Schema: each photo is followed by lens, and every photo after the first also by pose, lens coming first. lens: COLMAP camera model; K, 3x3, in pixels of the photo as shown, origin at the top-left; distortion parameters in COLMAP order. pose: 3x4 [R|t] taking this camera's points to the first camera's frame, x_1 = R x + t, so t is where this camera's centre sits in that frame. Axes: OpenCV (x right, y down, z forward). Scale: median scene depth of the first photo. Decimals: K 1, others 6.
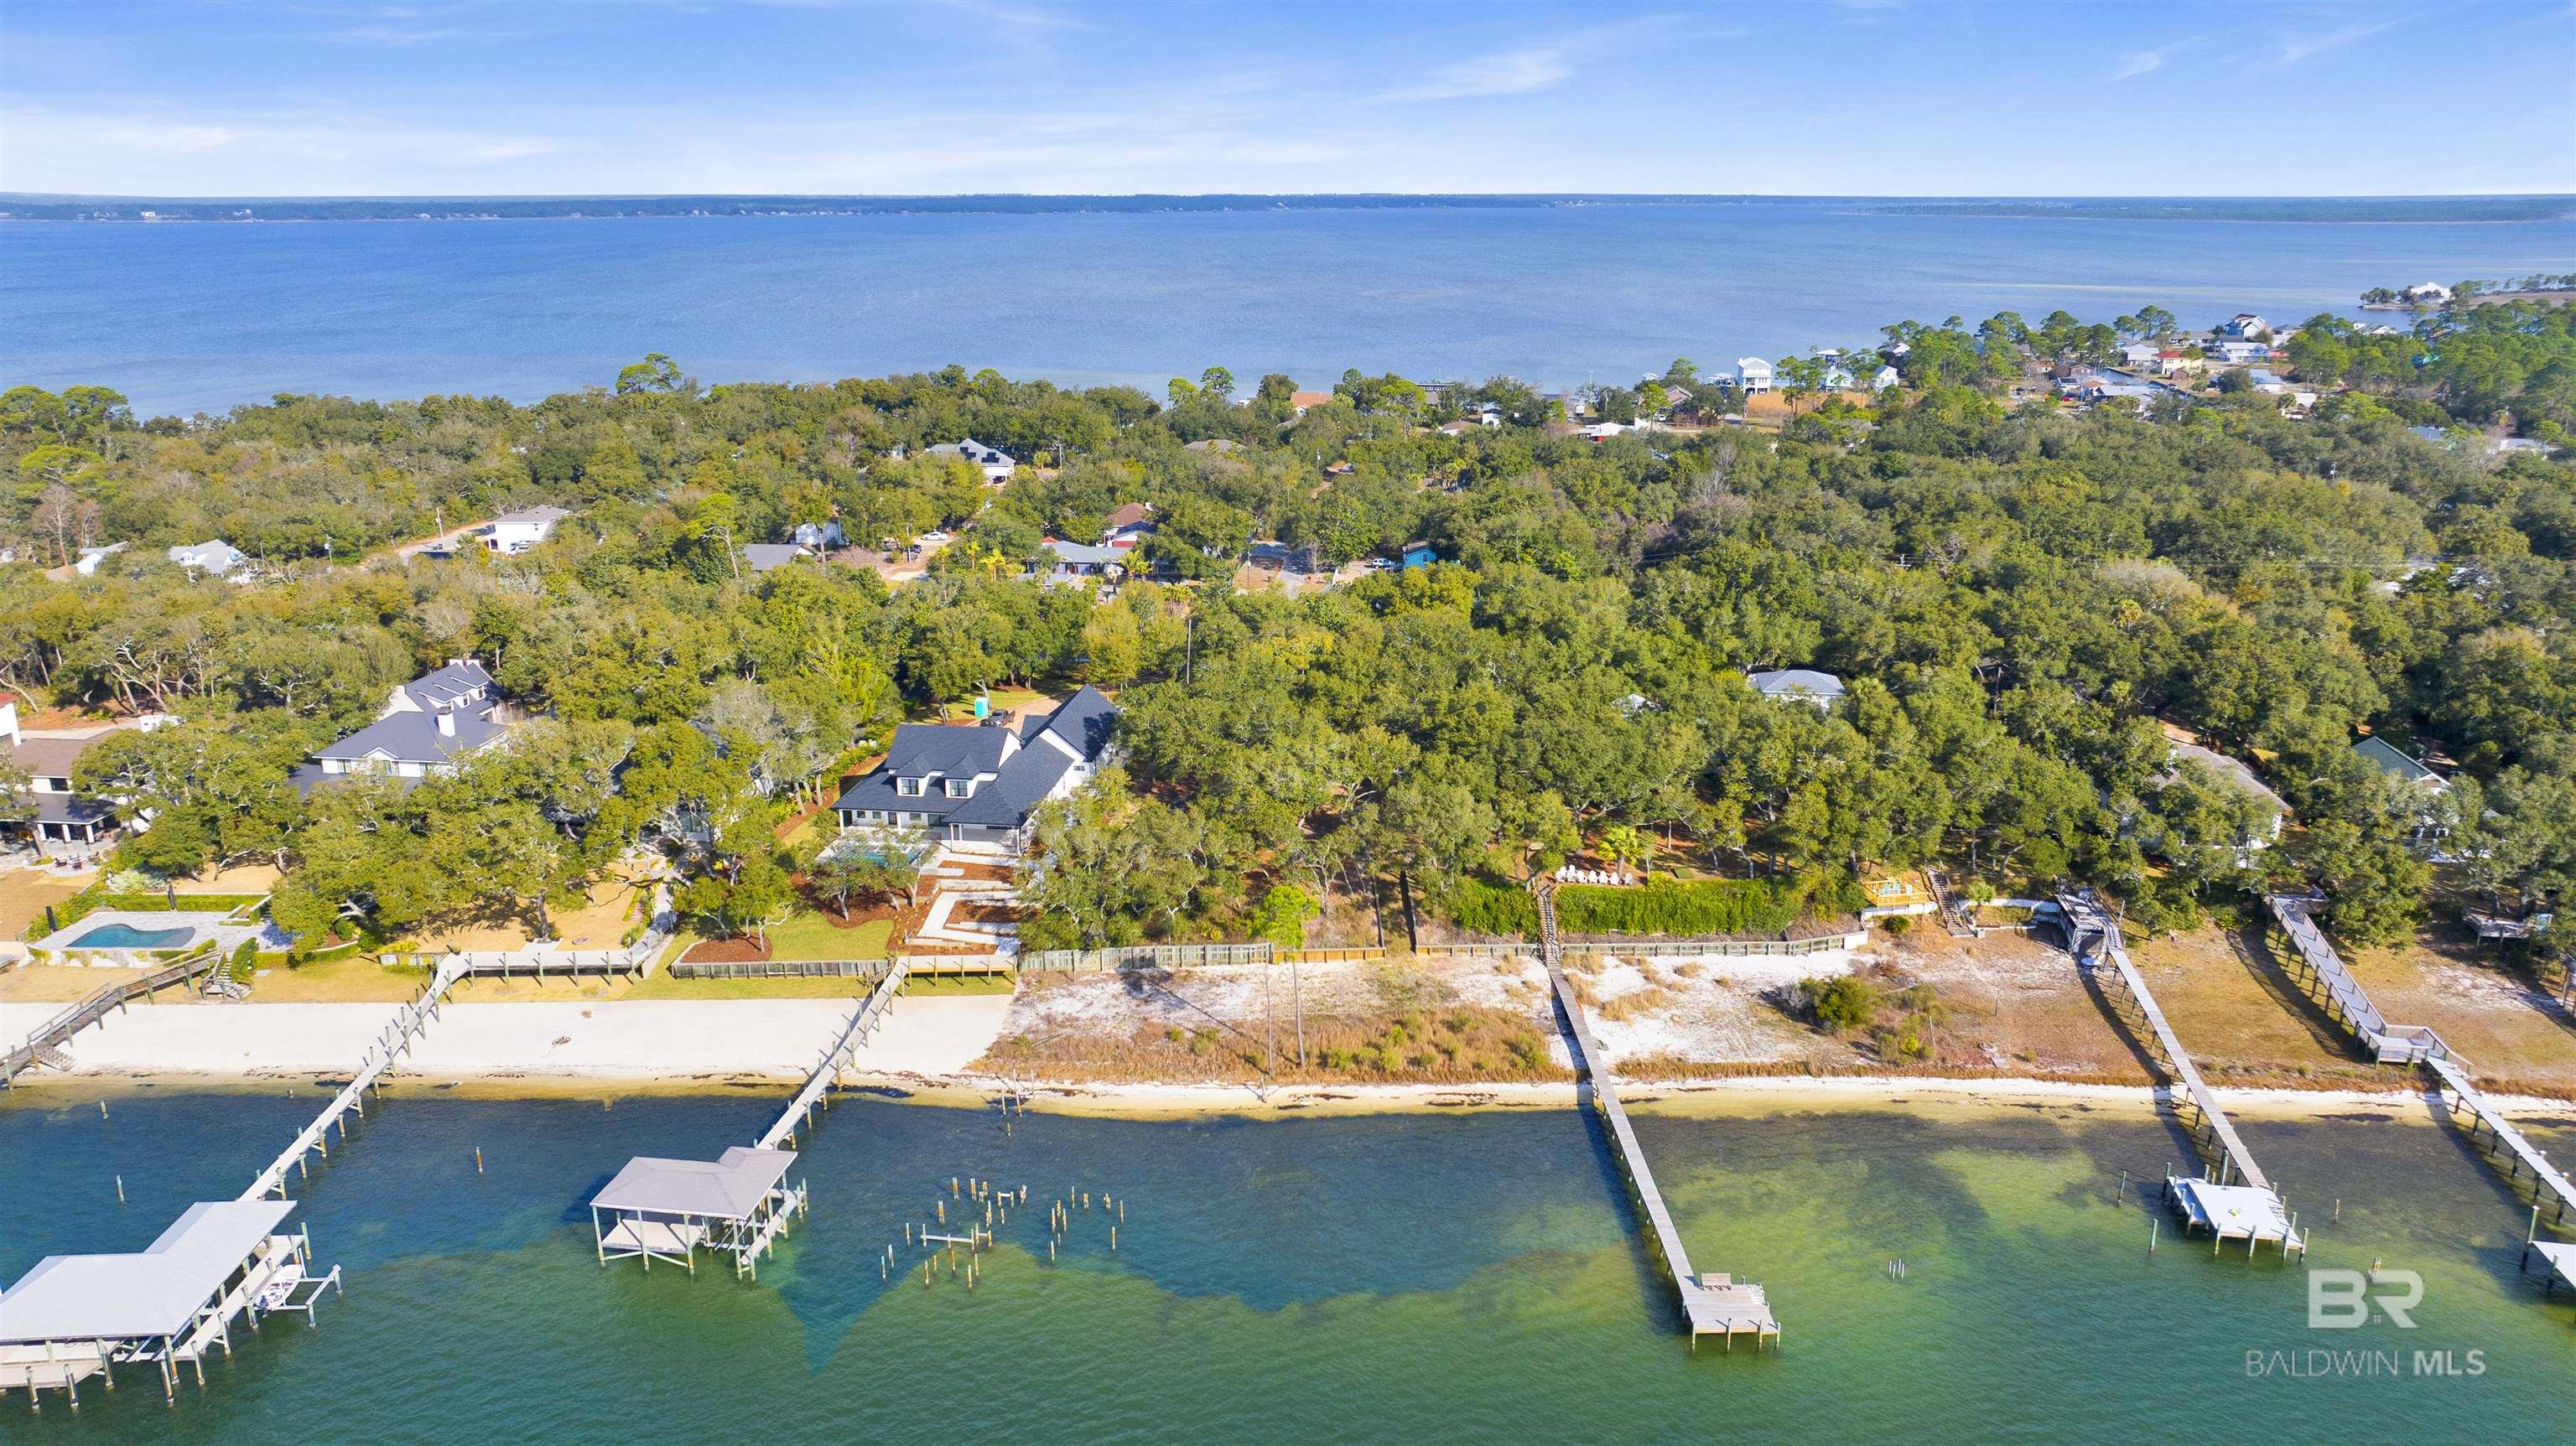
lens RADIAL K [[1831.9, 0, 1289.9], [0, 1831.9, 677.9], [0, 0, 1]] dist [-0.023309, 0.020290]
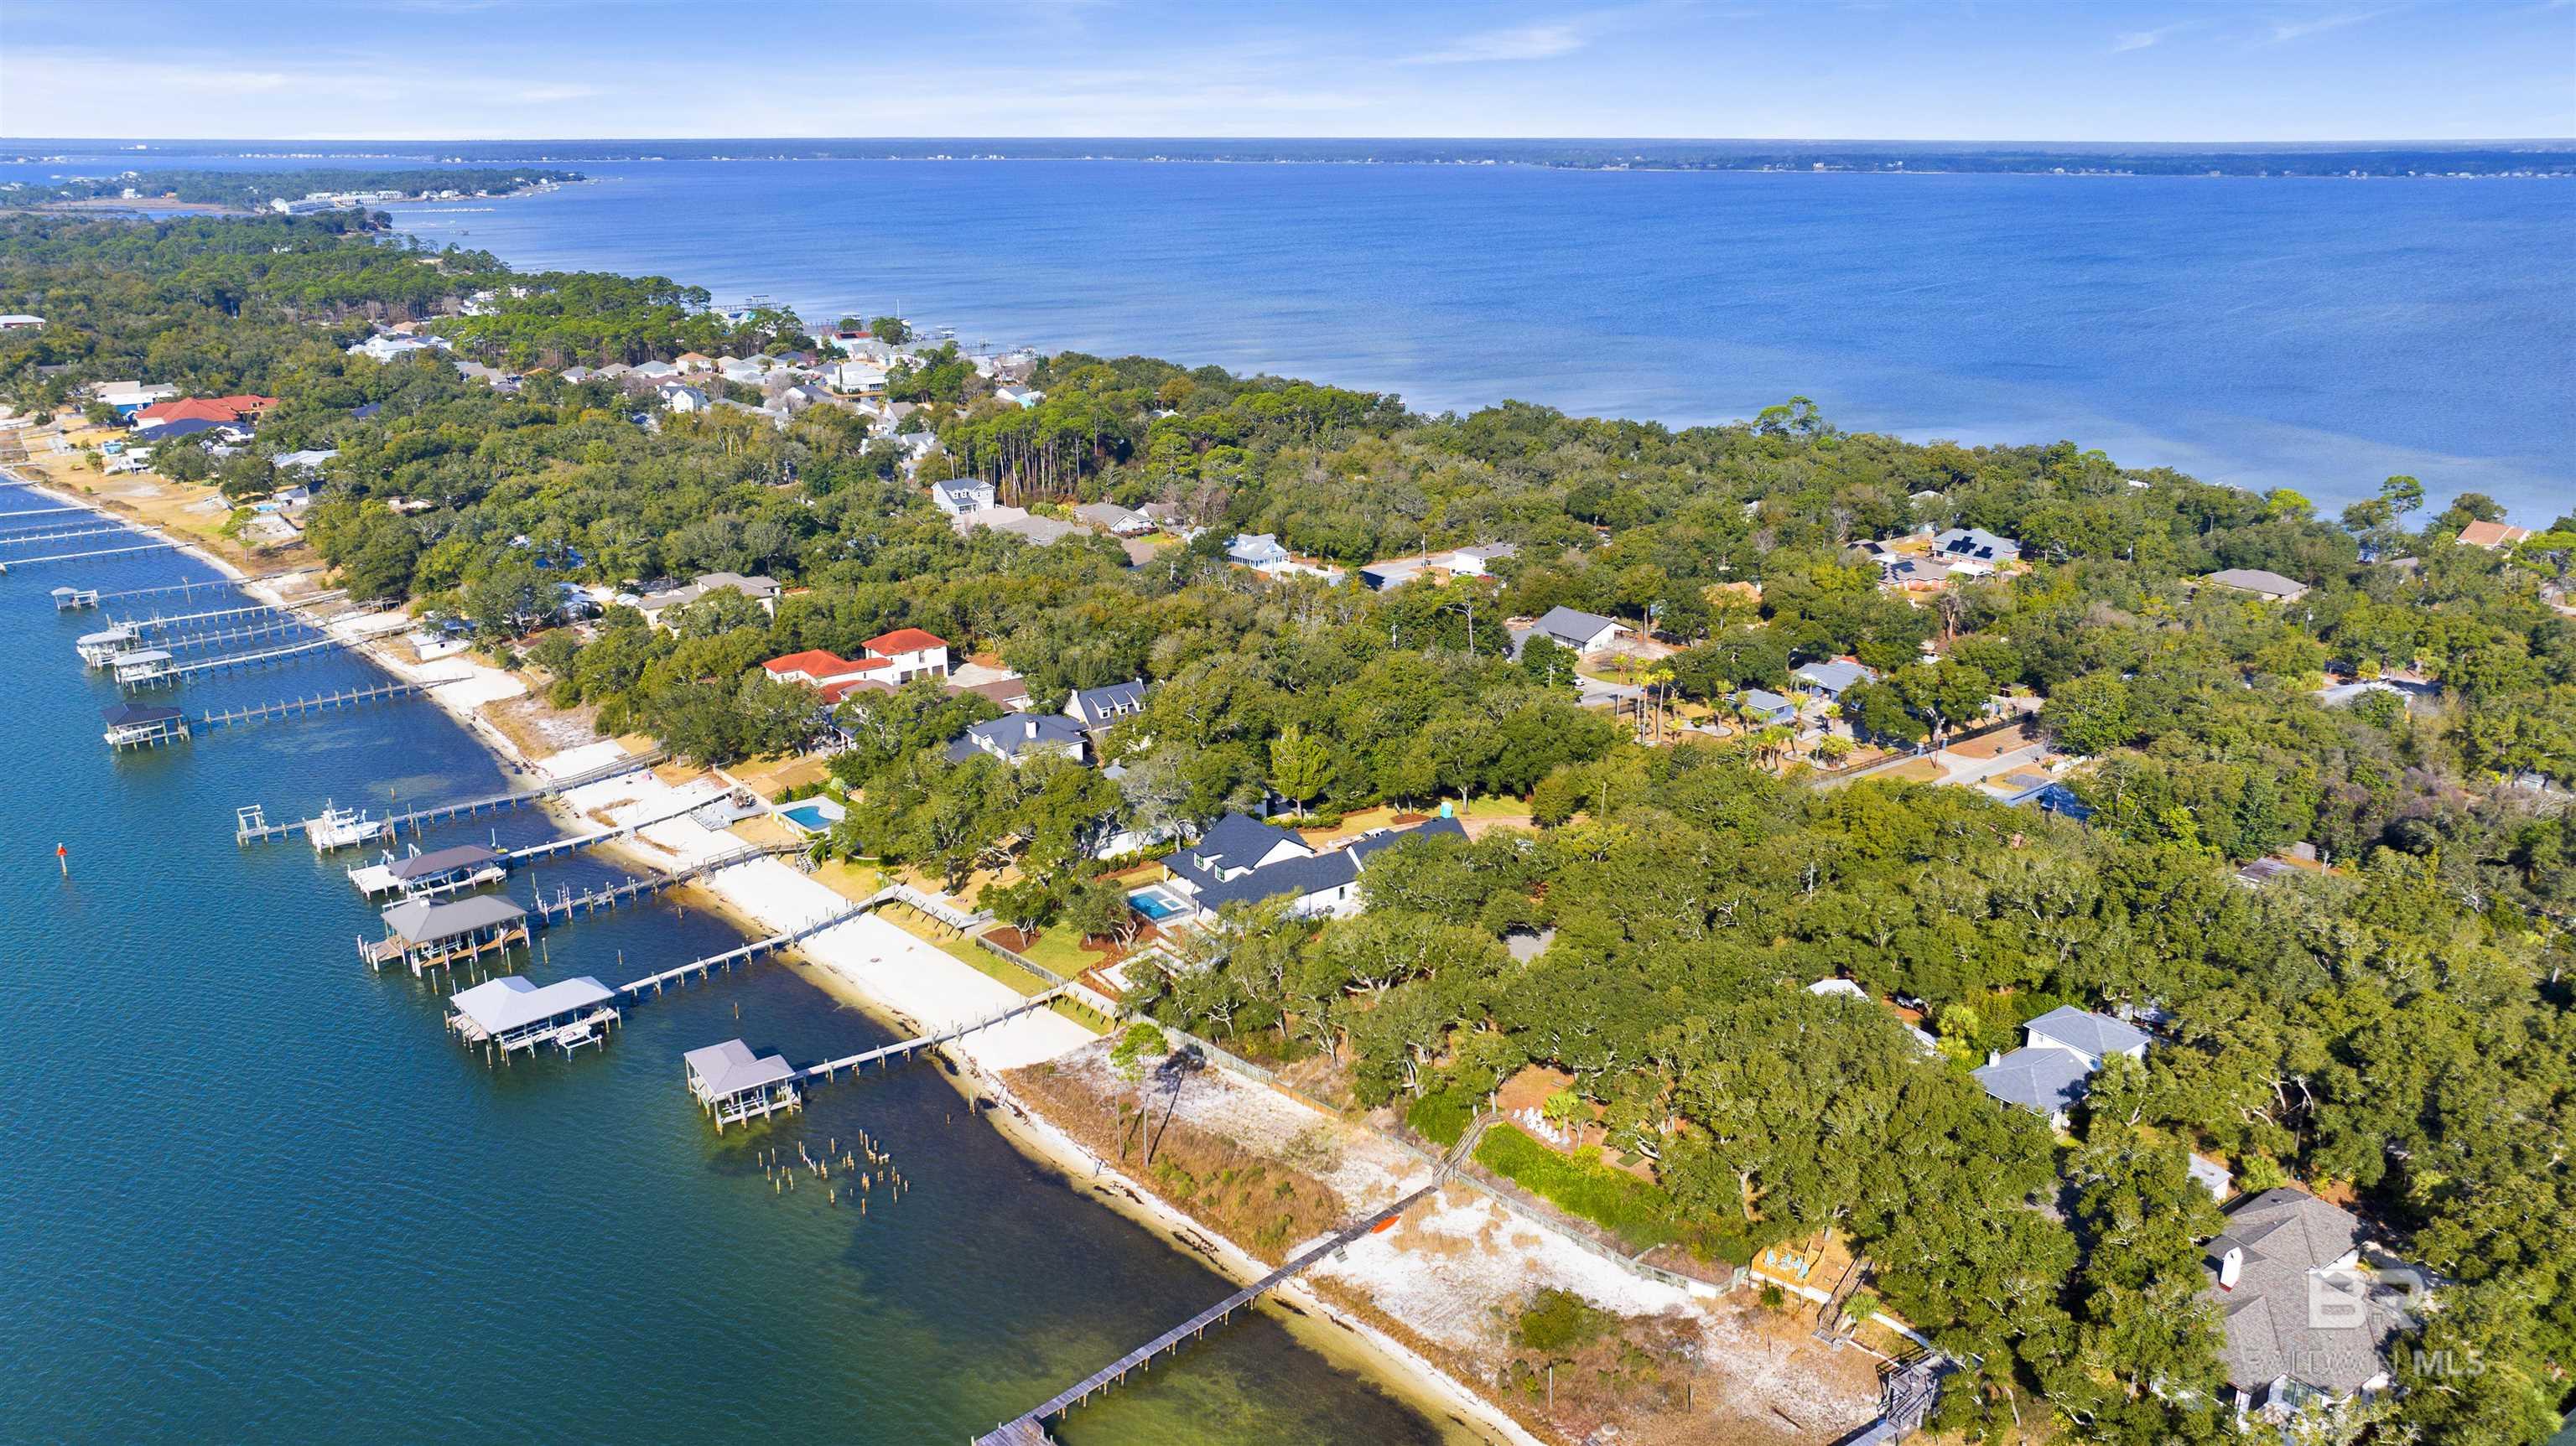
lens RADIAL K [[1838.7, 0, 1288.0], [0, 1838.7, 723.0], [0, 0, 1]] dist [-0.012975, 0.002404]
pose [[0.671621, 0.226281, -0.705495, 0.788679], [-0.191167, 0.972902, 0.130061, -0.234550], [0.715808, 0.047516, 0.696679, 0.157620]]
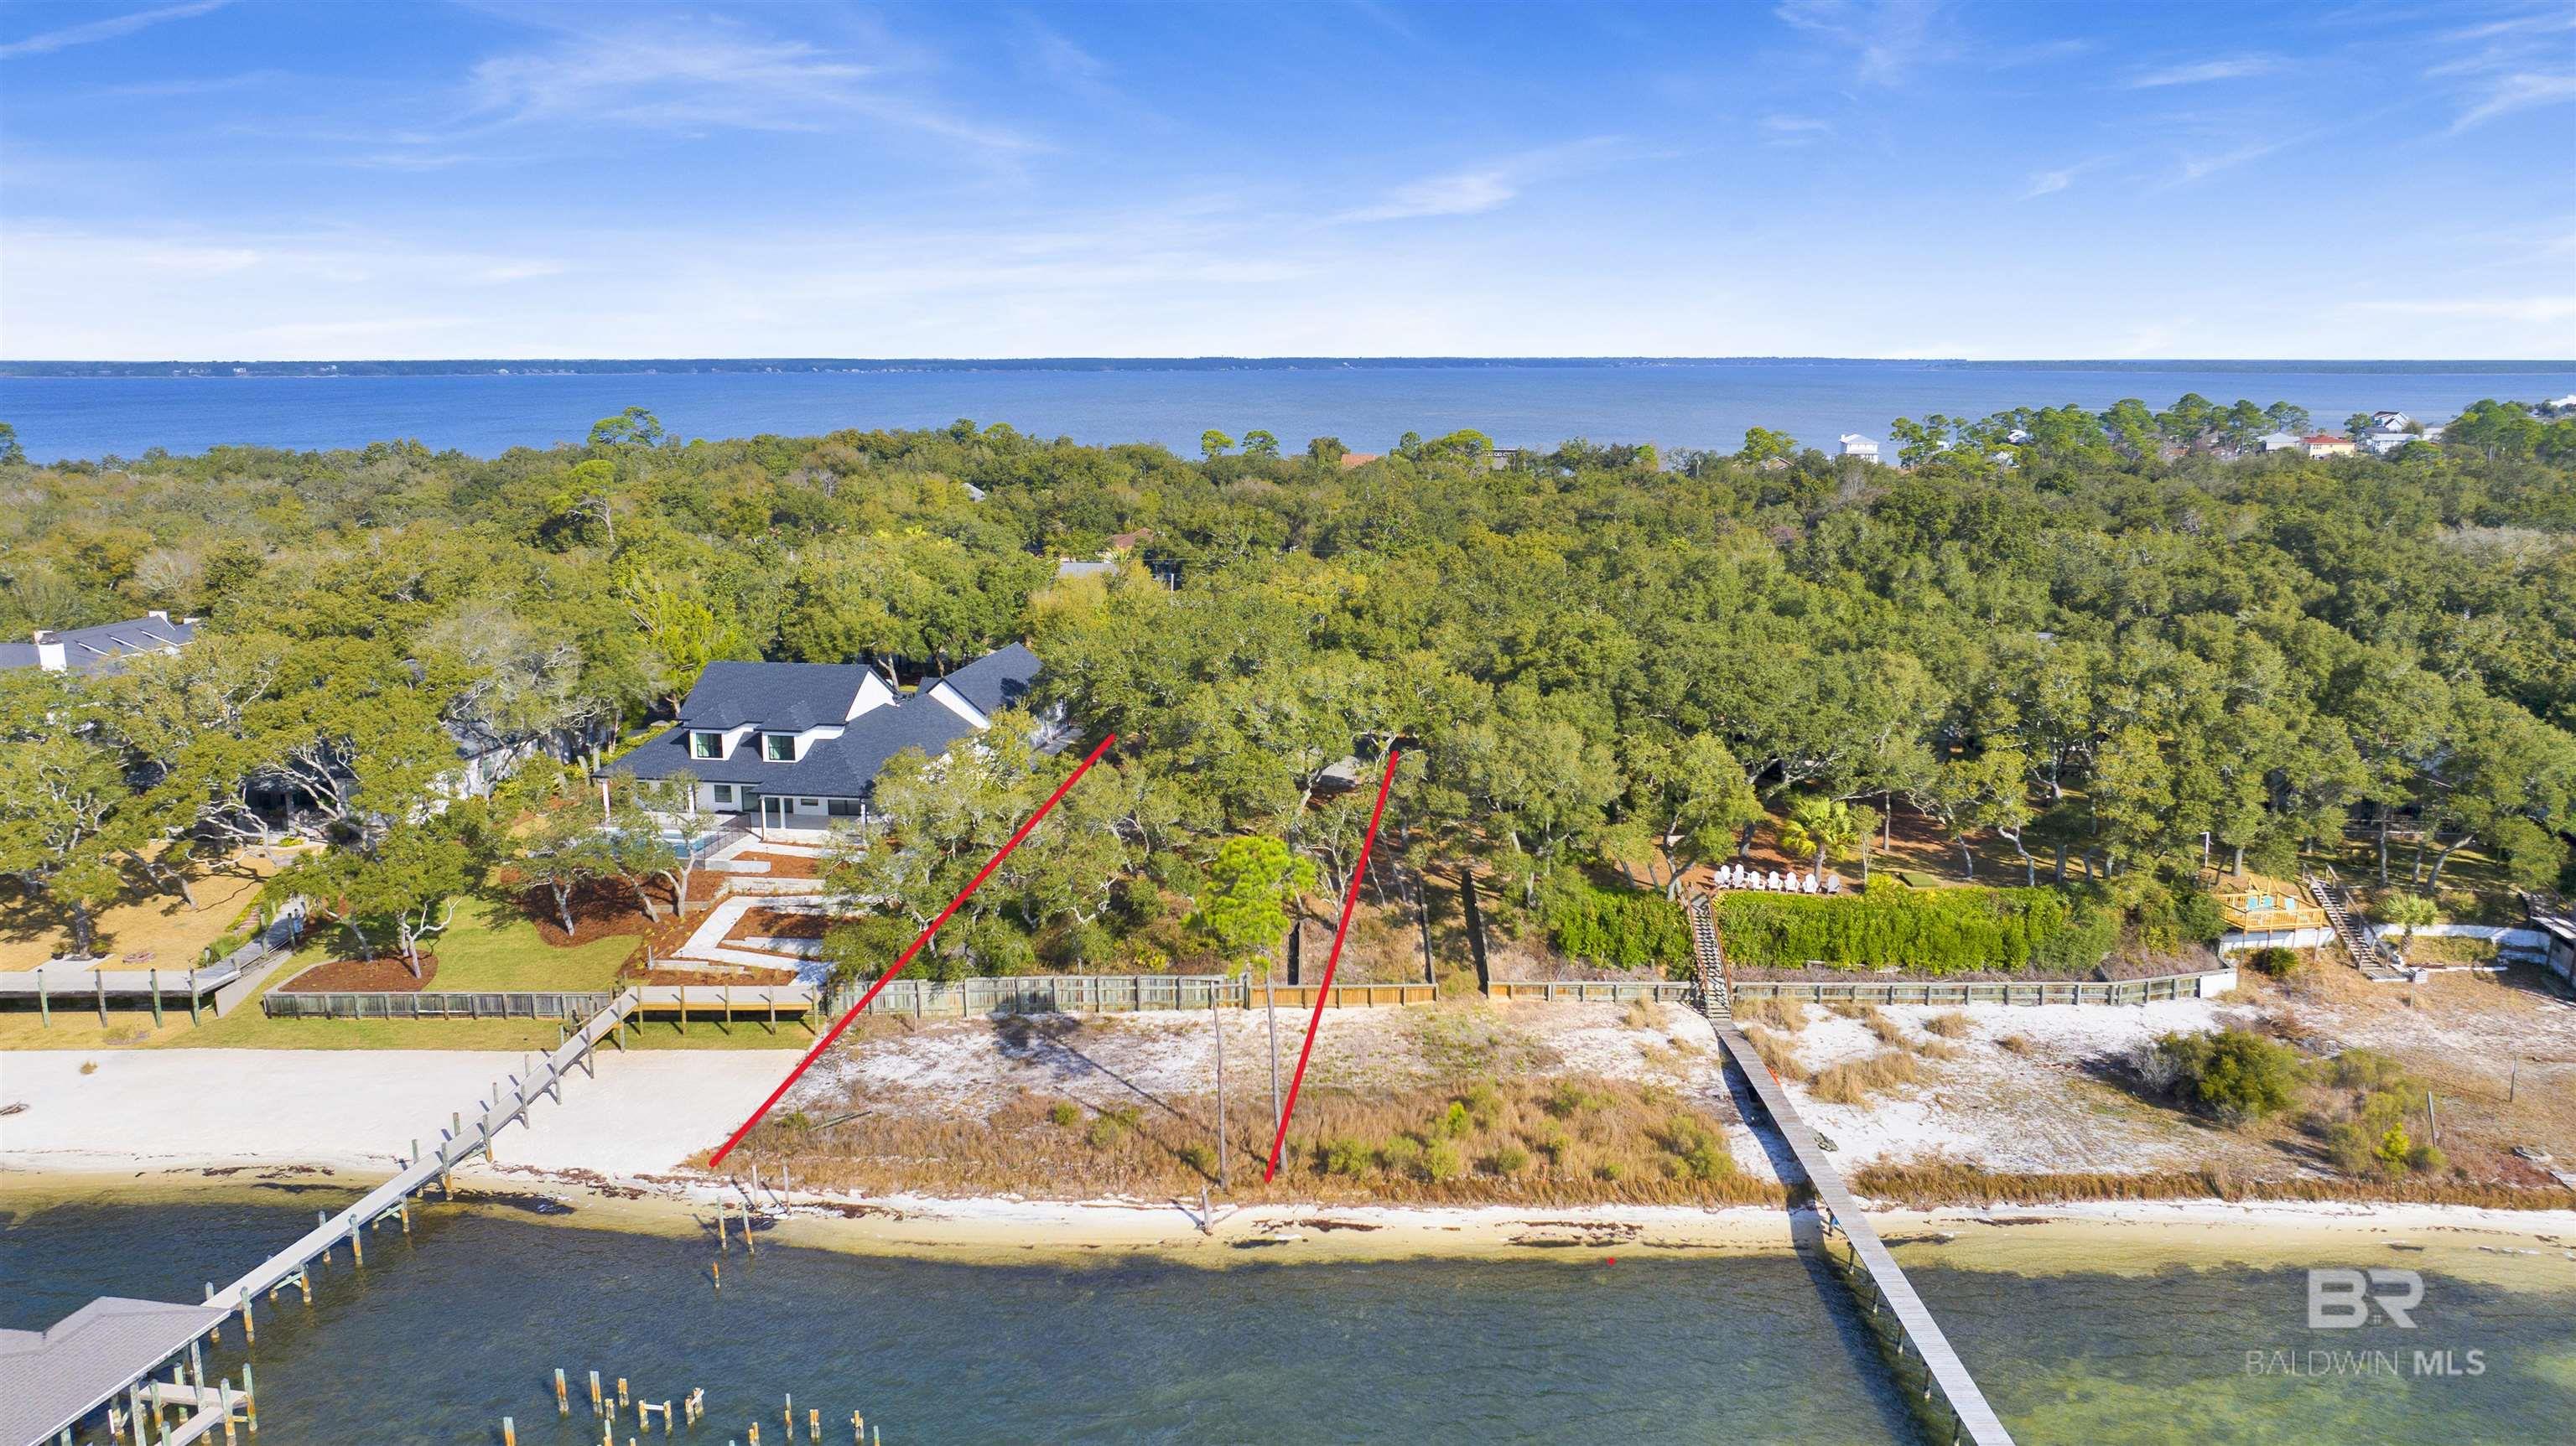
lens RADIAL K [[1835.3, 0, 1293.9], [0, 1835.3, 703.8], [0, 0, 1]] dist [-0.036291, 0.025788]
pose [[0.999439, 0.005661, -0.033004, 0.024360], [-0.008077, 0.997259, -0.073546, 0.099692], [0.032497, 0.073772, 0.996746, 0.389961]]
